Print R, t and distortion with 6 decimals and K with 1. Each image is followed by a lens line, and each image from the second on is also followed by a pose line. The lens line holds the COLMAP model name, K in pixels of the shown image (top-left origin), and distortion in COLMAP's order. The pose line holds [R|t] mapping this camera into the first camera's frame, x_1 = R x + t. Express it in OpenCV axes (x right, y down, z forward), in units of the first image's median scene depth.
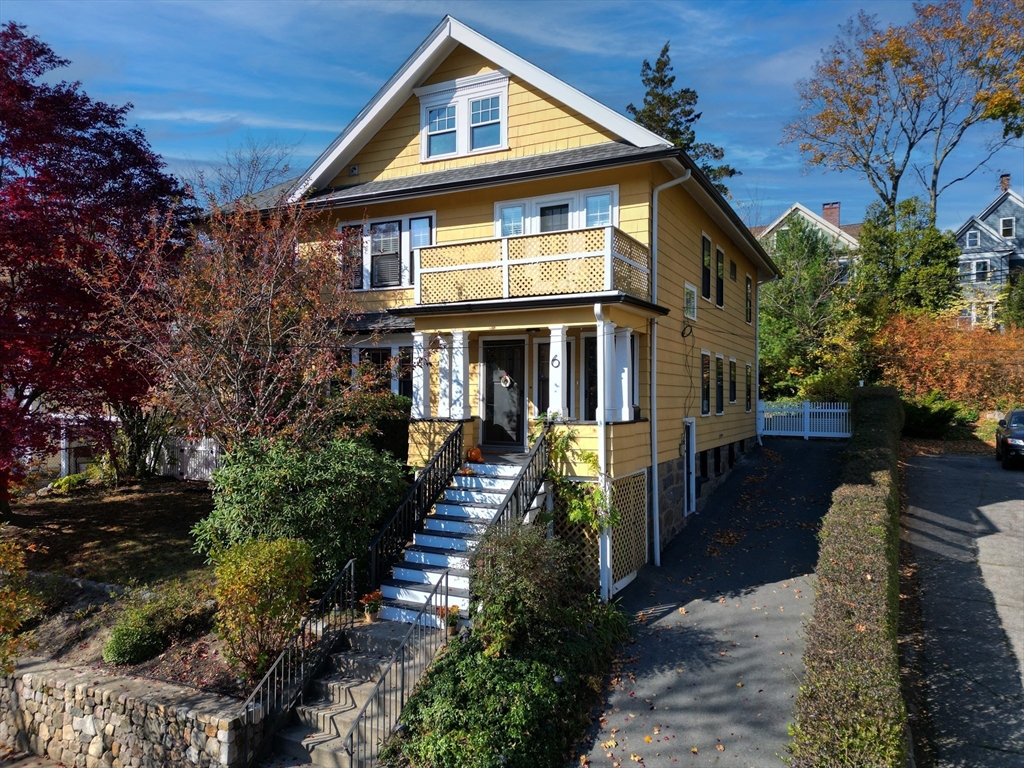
lens RADIAL K [[729.8, 0, 505.9], [0, 729.8, 384.5], [0, 0, 1]] dist [0.019999, -0.005695]
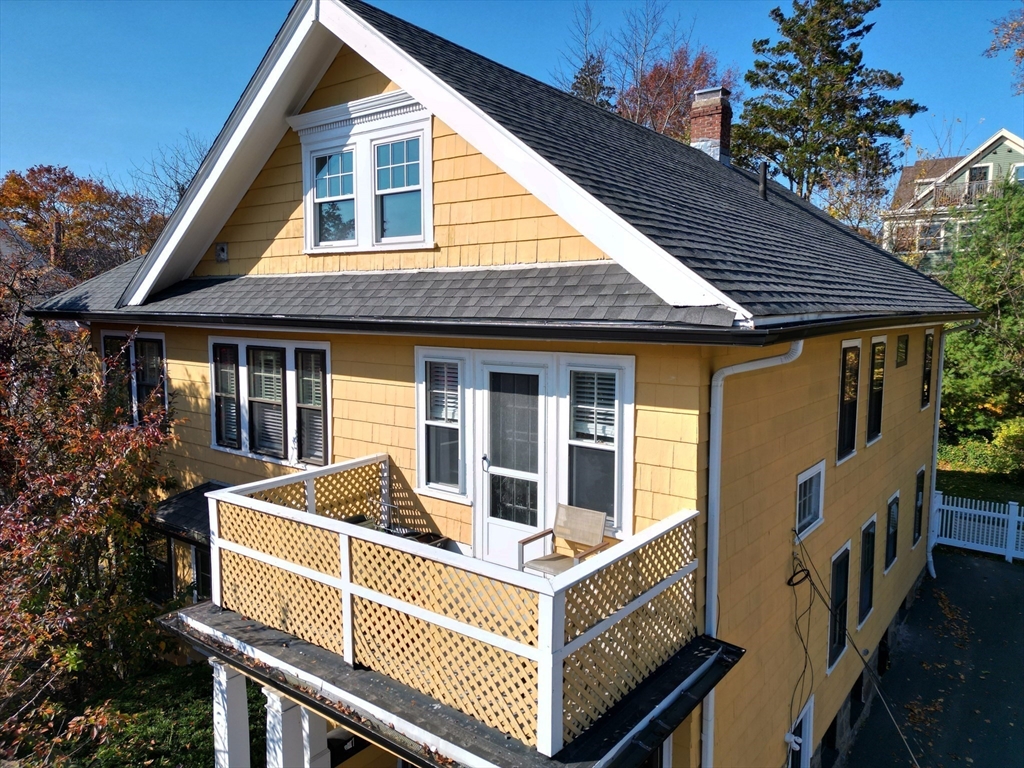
lens RADIAL K [[729.8, 0, 517.7], [0, 729.8, 382.8], [0, 0, 1]] dist [0.019999, -0.005695]
pose [[0.984339, 0.018094, -0.175354, 0.144933], [0.002542, 0.993158, 0.116749, -0.277368], [0.176267, -0.115366, 0.977559, 0.485425]]
